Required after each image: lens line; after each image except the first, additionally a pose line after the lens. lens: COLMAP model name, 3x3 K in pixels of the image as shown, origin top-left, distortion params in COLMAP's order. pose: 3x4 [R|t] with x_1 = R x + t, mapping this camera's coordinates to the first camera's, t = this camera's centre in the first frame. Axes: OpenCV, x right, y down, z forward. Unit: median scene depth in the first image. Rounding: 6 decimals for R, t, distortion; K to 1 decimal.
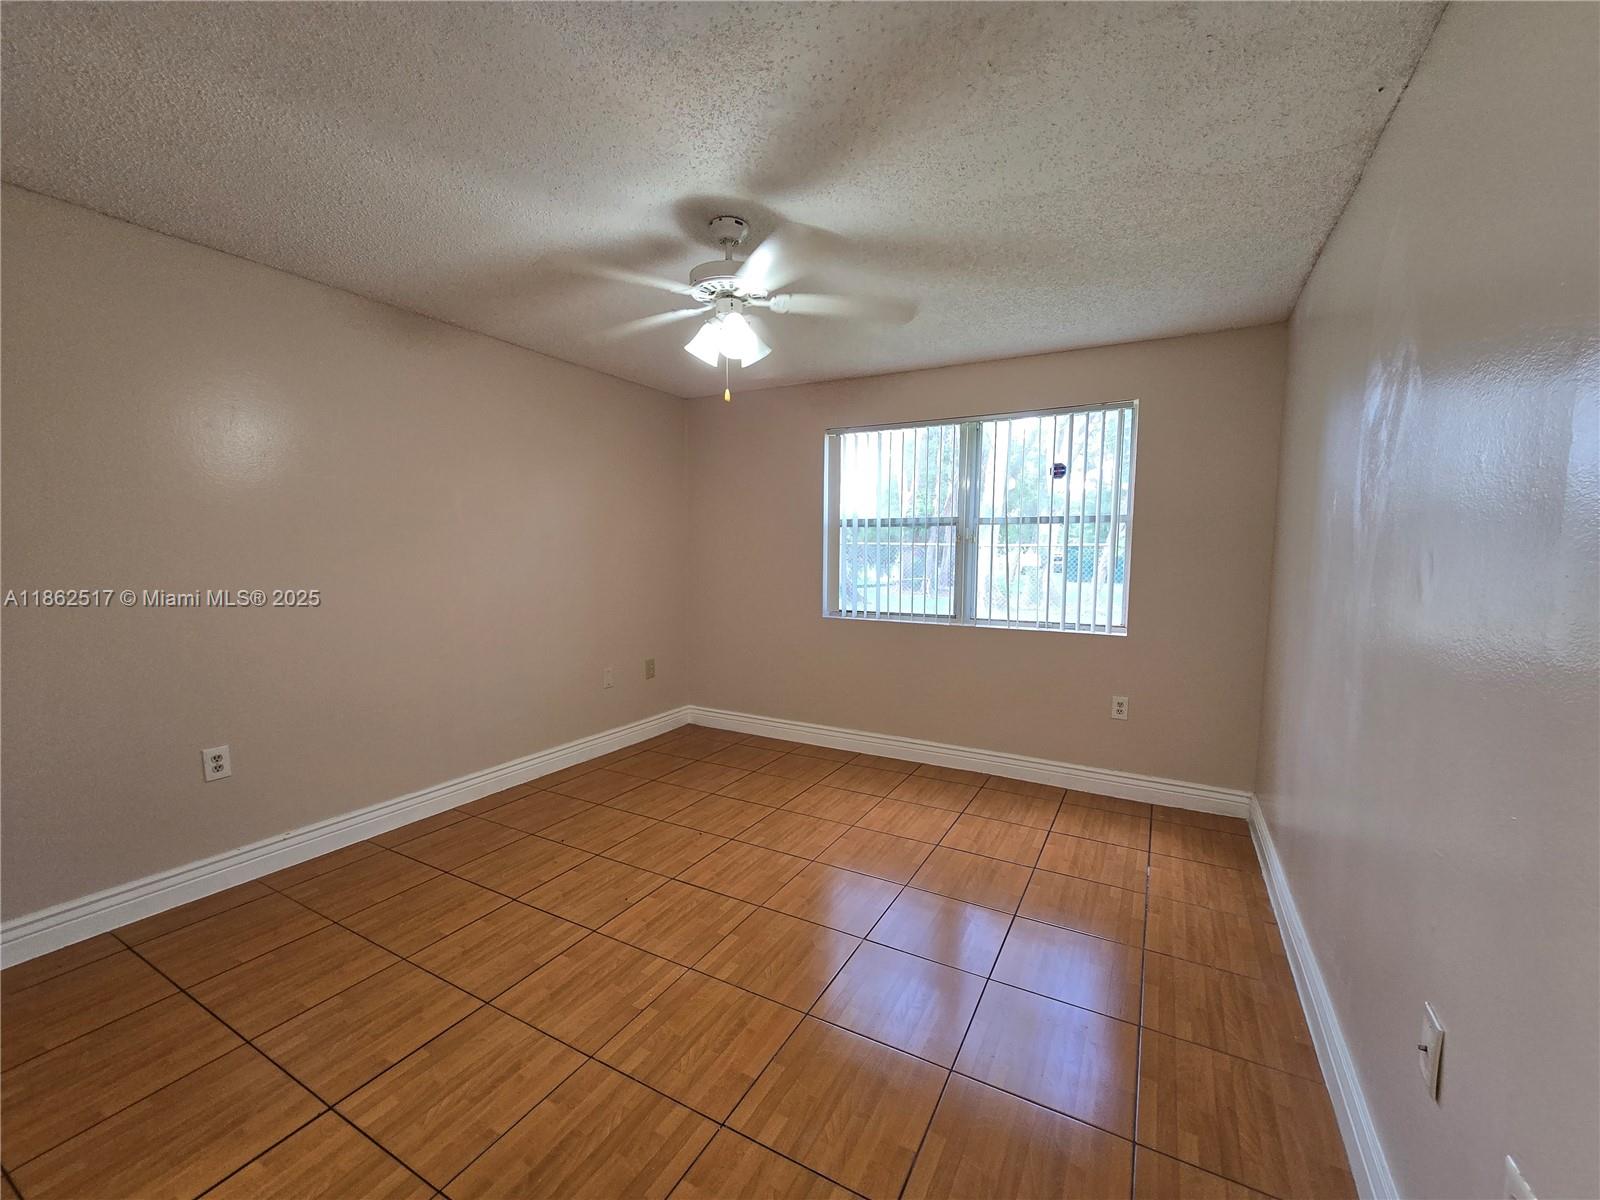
lens RADIAL K [[639.5, 0, 800.0], [0, 639.5, 600.0], [0, 0, 1]] dist [0.001839, 0.000056]
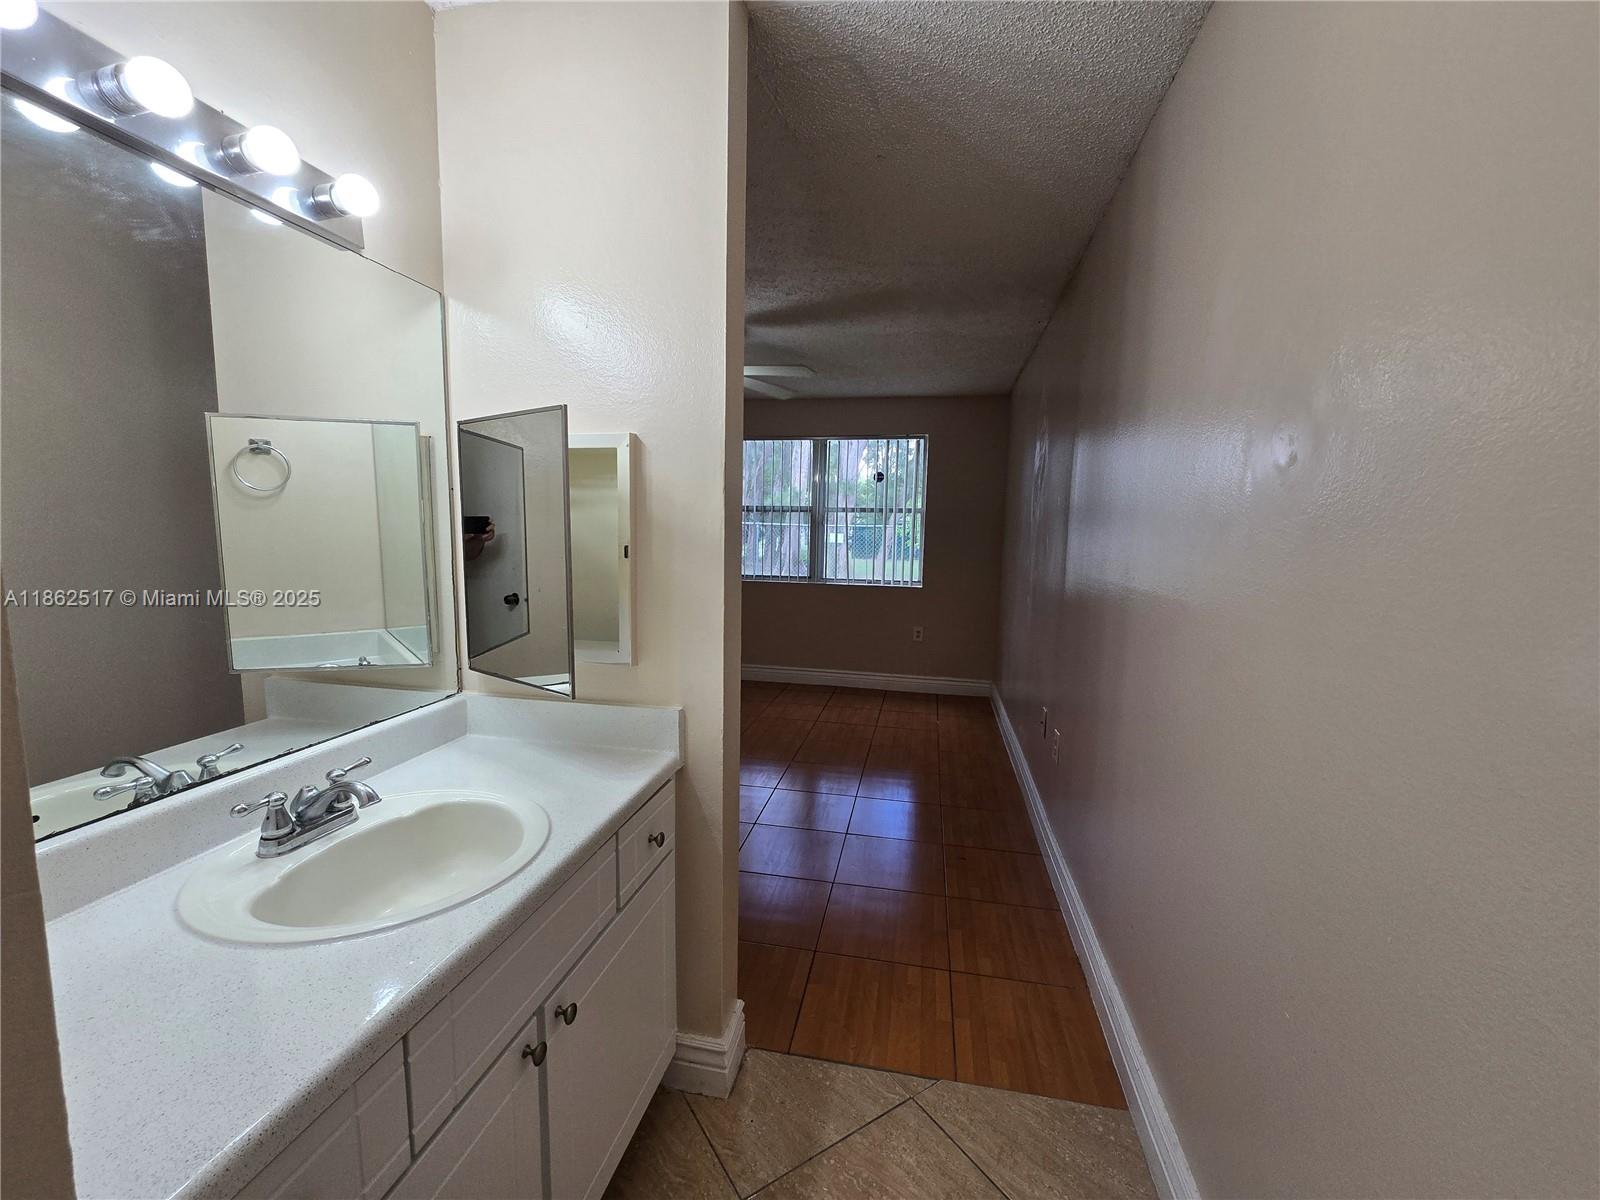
lens RADIAL K [[639.5, 0, 800.0], [0, 639.5, 600.0], [0, 0, 1]] dist [0.001839, 0.000056]
pose [[0.949972, -0.014361, 0.312006, -0.243289], [0.007078, 0.999676, 0.024464, 0.045154], [-0.312256, -0.021032, 0.949765, -0.362373]]
